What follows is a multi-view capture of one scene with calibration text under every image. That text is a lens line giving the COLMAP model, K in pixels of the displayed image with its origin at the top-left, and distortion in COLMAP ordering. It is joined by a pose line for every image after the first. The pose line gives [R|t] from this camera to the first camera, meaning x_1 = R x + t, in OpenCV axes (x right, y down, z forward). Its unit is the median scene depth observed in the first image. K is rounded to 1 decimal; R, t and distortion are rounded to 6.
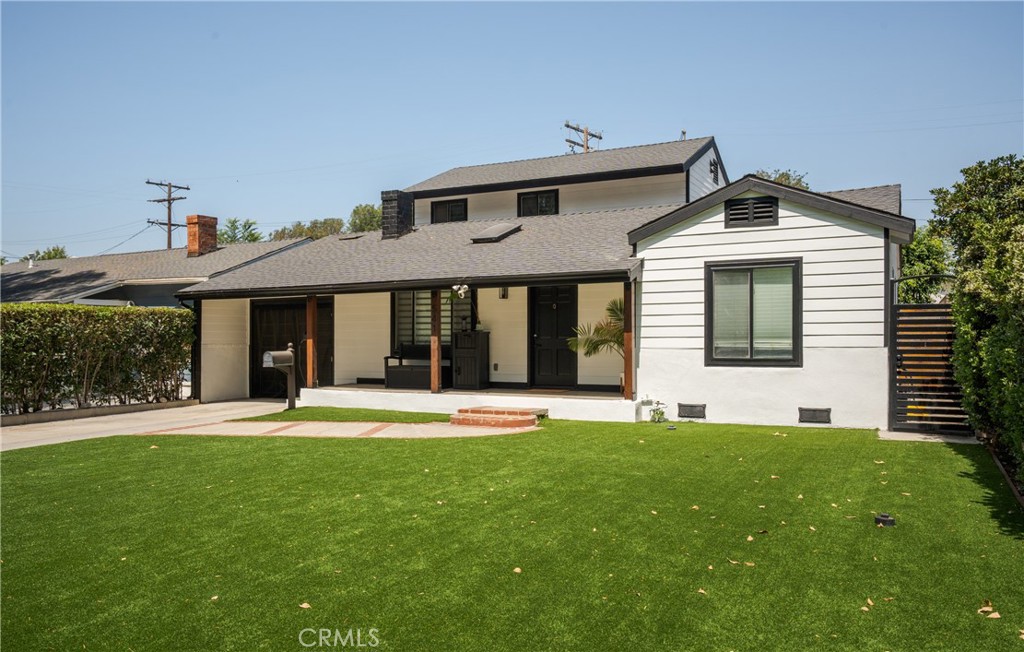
lens RADIAL K [[781.4, 0, 512.0], [0, 781.4, 326.0], [0, 0, 1]] dist [-0.000158, -0.000046]
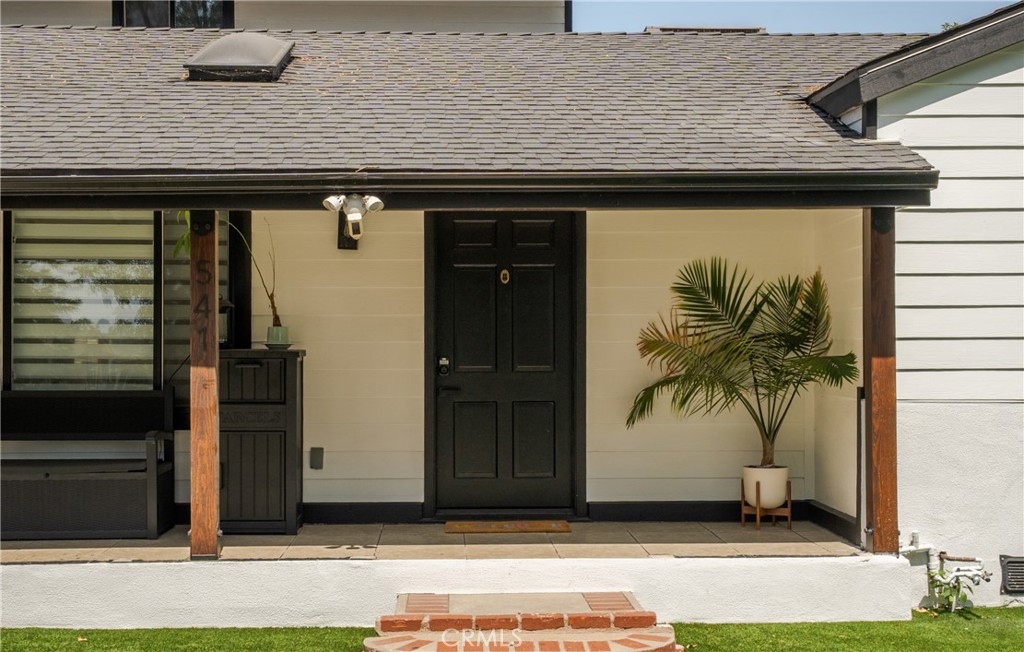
lens RADIAL K [[1480.1, 0, 512.0], [0, 1480.1, 326.0], [0, 0, 1]] dist [0.016395, 0.033356]
pose [[0.875203, 0.008785, 0.483677, -0.266472], [-0.008012, 0.999961, -0.003664, -0.000999], [-0.483690, -0.000669, 0.875239, 0.445919]]
